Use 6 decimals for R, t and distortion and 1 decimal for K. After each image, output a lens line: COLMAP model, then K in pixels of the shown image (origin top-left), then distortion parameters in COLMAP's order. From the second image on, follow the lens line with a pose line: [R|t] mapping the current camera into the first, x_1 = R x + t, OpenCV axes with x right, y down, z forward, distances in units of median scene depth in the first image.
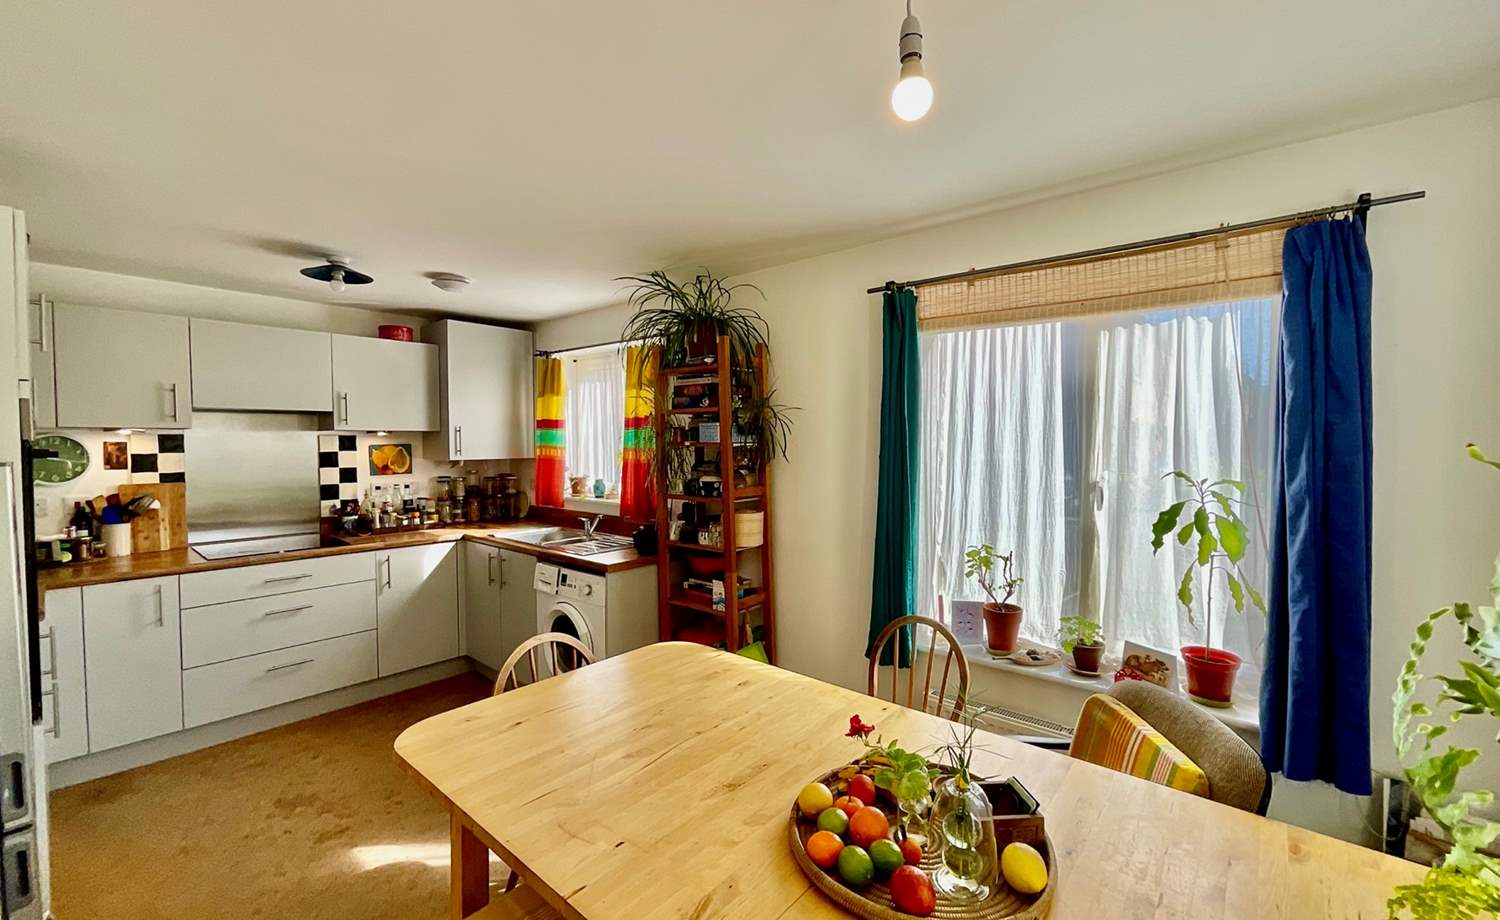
lens RADIAL K [[612.1, 0, 750.0], [0, 612.1, 460.0], [0, 0, 1]] dist [0.007844, 0.000280]
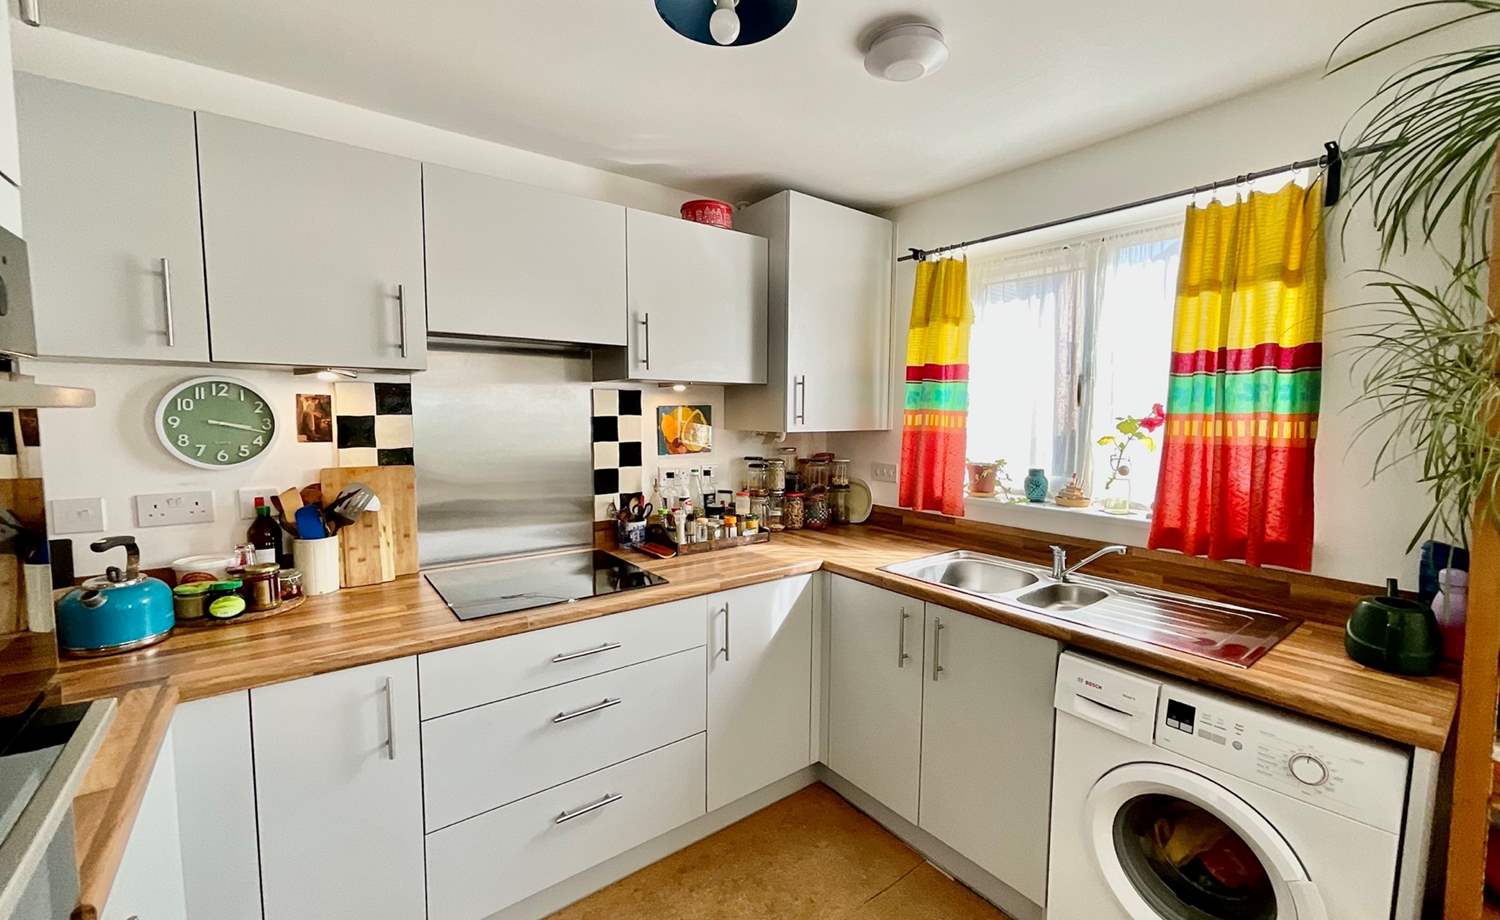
lens RADIAL K [[610.9, 0, 750.0], [0, 610.9, 460.0], [0, 0, 1]] dist [-0.001337, 0.000139]
pose [[0.979452, 0.022490, -0.200420, -0.441237], [-0.013275, 0.998797, 0.047205, -0.000203], [0.201241, -0.043574, 0.978572, 0.448414]]
